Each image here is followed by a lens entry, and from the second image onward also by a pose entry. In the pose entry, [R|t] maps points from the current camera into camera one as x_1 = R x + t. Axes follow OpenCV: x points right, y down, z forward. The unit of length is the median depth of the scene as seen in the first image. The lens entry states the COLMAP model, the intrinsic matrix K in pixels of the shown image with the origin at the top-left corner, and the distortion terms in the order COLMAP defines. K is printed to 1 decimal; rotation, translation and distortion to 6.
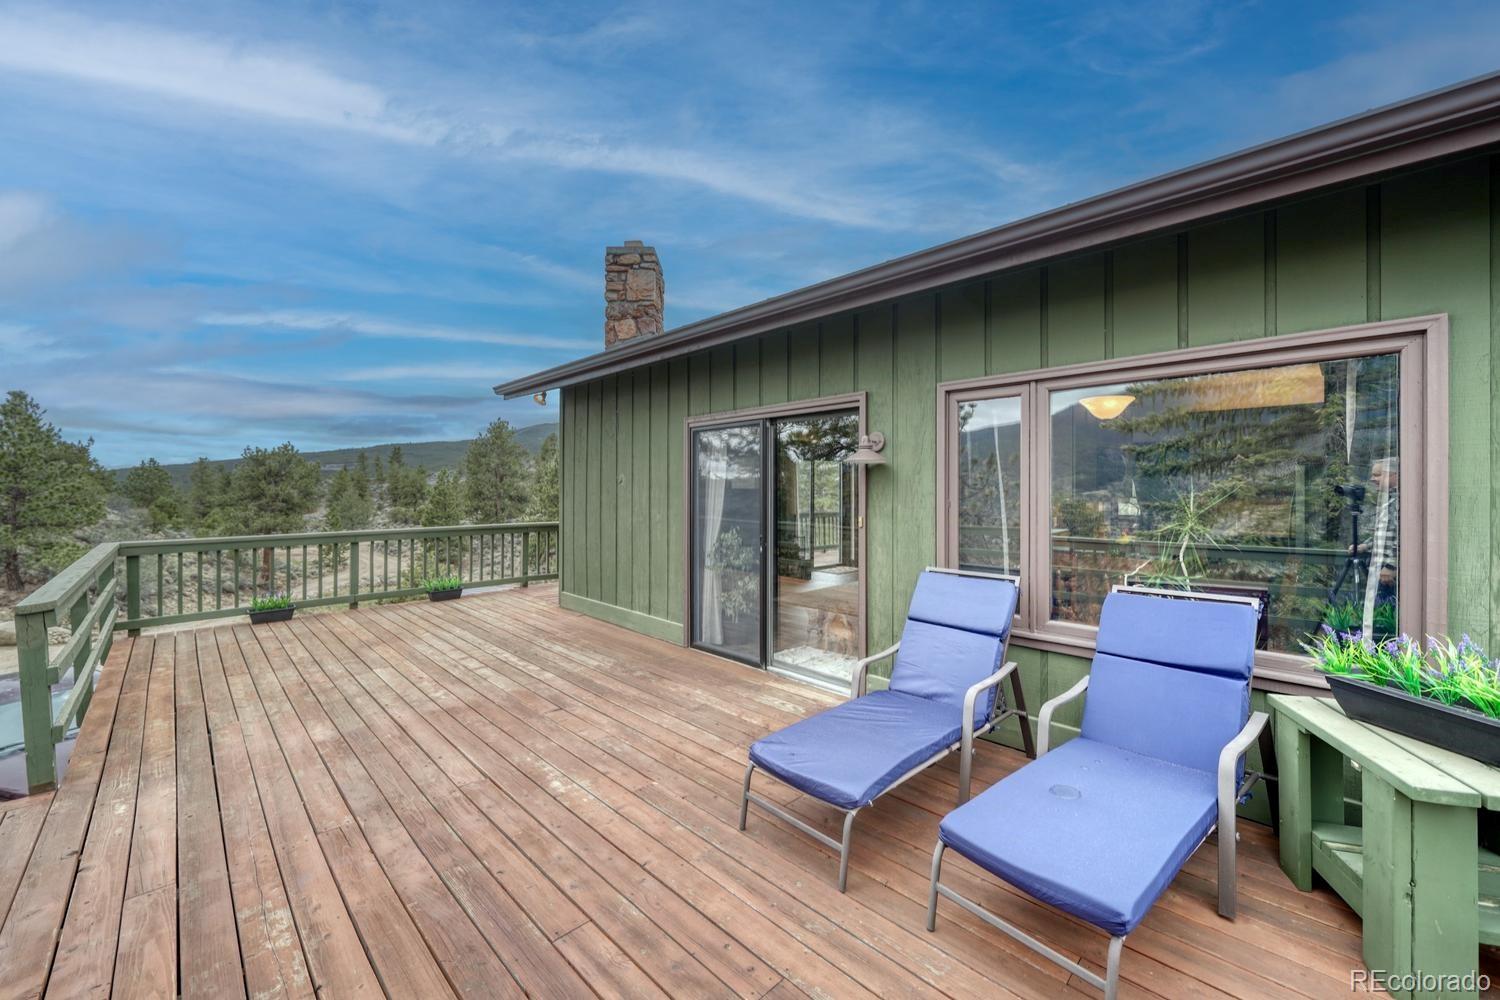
lens RADIAL K [[589.3, 0, 726.2], [0, 589.3, 486.5], [0, 0, 1]] dist [-0.007564, 0.001215]
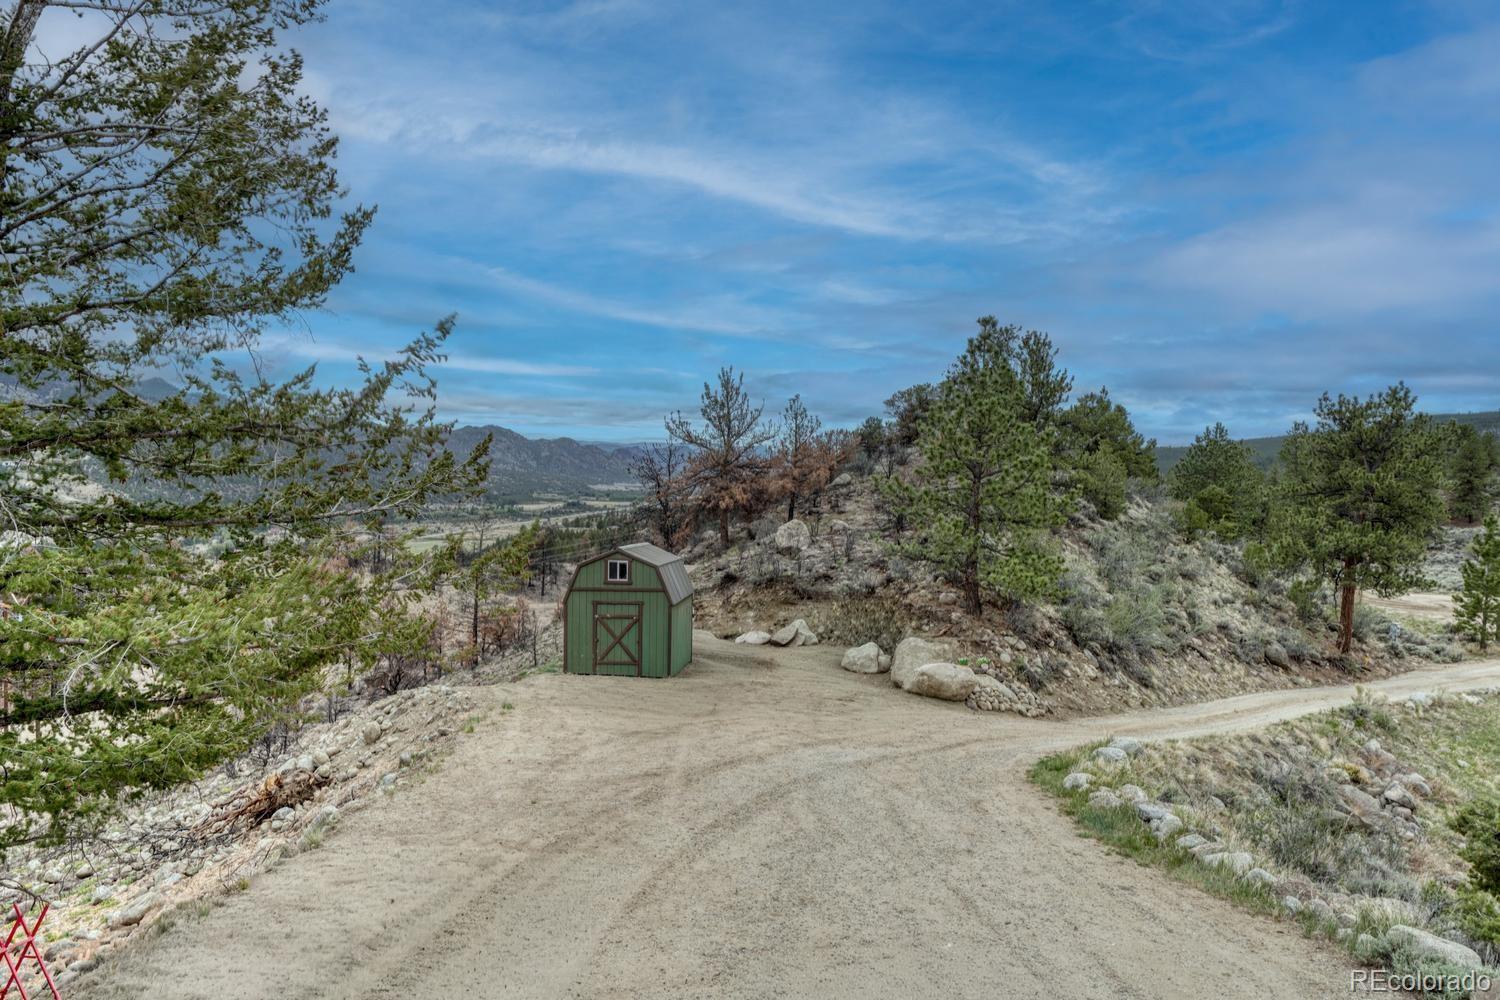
lens RADIAL K [[1126.5, 0, 737.6], [0, 1126.5, 501.9], [0, 0, 1]] dist [0.043386, -0.003876]
pose [[0.371976, 0.049233, -0.926936, -0.051368], [-0.028586, 0.998726, 0.041575, 0.000857], [0.927802, 0.011032, 0.372909, 0.117698]]
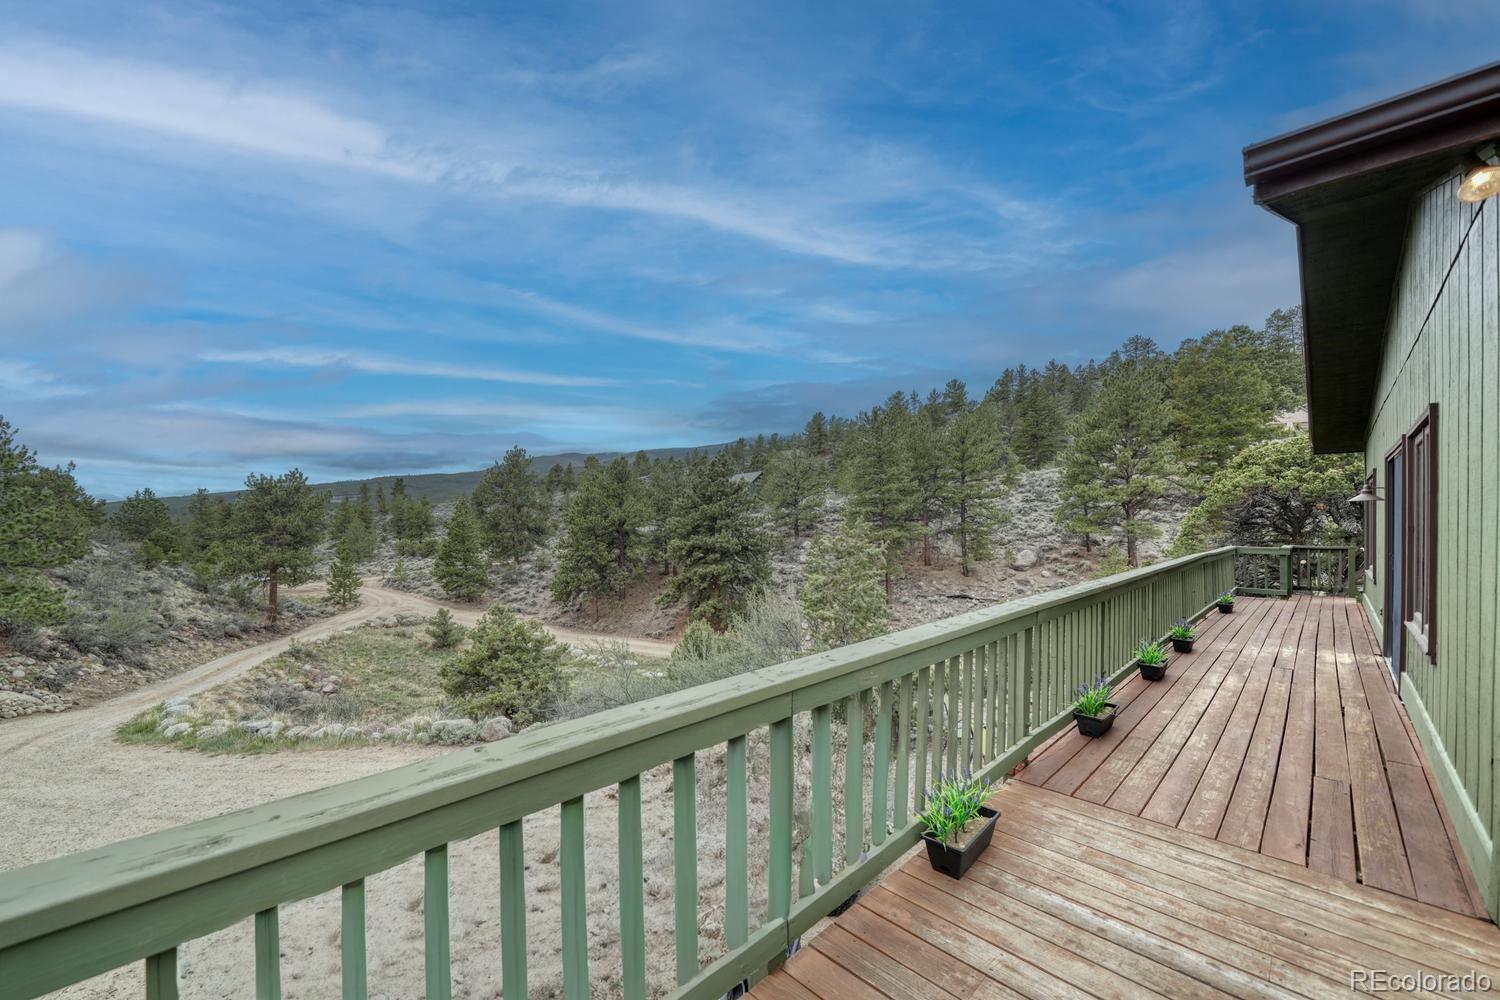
lens RADIAL K [[589.3, 0, 740.3], [0, 589.3, 518.5], [0, 0, 1]] dist [-0.007564, 0.001215]
pose [[0.999899, -0.001280, 0.014158, -0.071260], [0.001262, 0.999998, 0.001307, 0.000720], [-0.014159, -0.001289, 0.999899, 0.080360]]
